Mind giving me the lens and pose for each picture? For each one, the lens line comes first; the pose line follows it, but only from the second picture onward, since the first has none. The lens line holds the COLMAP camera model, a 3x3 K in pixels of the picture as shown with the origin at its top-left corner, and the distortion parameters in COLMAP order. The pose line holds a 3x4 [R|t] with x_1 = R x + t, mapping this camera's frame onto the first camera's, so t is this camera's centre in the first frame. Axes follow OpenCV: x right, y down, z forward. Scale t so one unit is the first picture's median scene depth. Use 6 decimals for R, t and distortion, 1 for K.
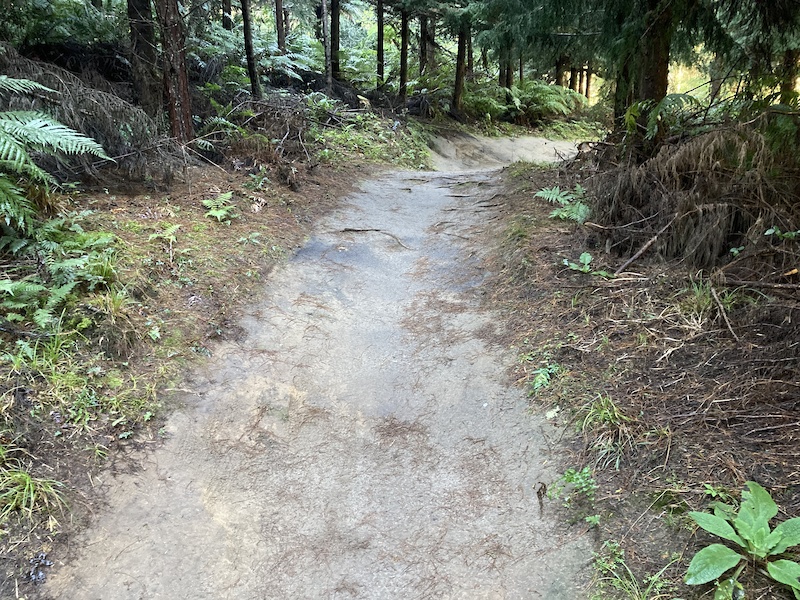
lens RADIAL K [[647.6, 0, 398.3], [0, 647.6, 300.0], [0, 0, 1]] dist [0.006590, 0.003080]
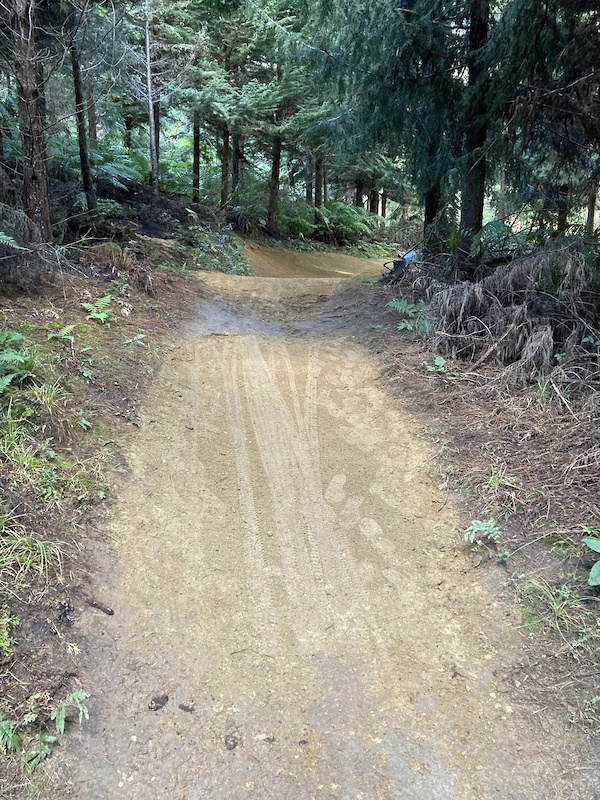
lens RADIAL K [[647.6, 0, 302.0], [0, 647.6, 399.9], [0, 0, 1]] dist [0.006590, 0.003080]
pose [[0.984150, 0.000421, 0.177339, -0.112577], [0.003411, 0.999767, -0.021302, 0.019915], [-0.177307, 0.021570, 0.983919, -0.069543]]
